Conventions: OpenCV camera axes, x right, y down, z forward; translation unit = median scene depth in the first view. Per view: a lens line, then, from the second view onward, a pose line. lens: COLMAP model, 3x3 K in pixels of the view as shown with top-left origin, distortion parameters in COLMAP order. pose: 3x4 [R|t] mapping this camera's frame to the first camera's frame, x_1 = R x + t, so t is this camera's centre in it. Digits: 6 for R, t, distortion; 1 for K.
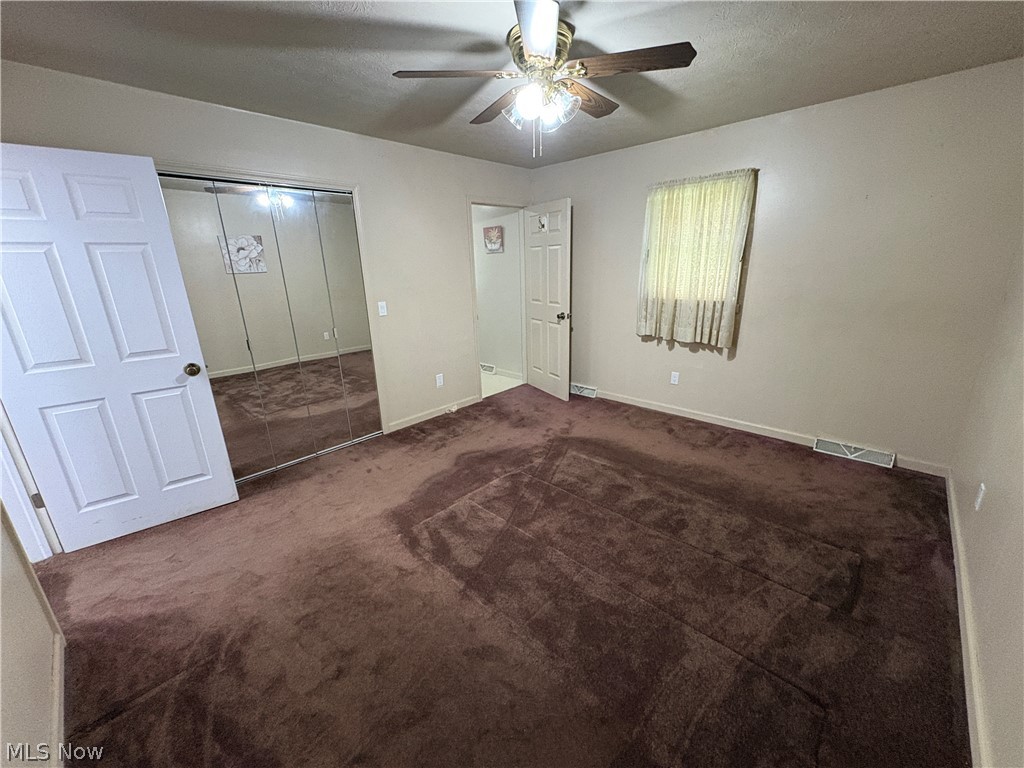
lens RADIAL K [[405.7, 0, 513.7], [0, 405.7, 382.2], [0, 0, 1]] dist [0.001963, 0.000243]
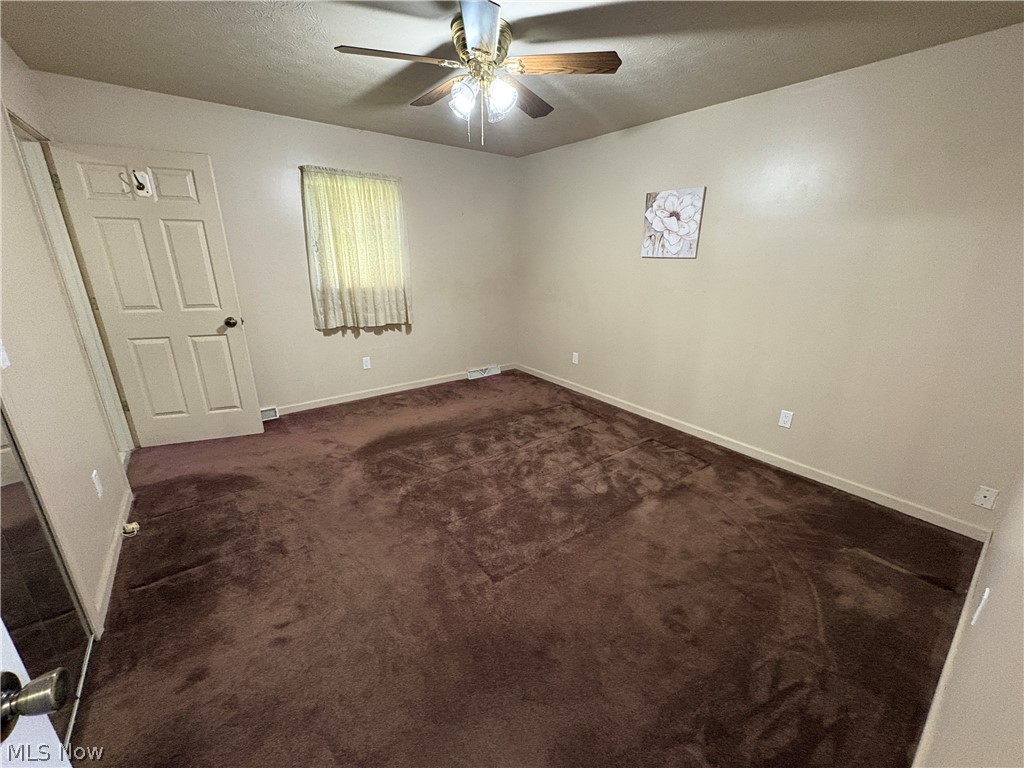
lens RADIAL K [[405.7, 0, 513.7], [0, 405.7, 382.2], [0, 0, 1]] dist [0.001963, 0.000243]
pose [[0.165758, -0.275175, 0.946997, -0.573529], [0.268237, 0.936656, 0.225220, -0.102663], [-0.948985, 0.216688, 0.229071, 0.429827]]
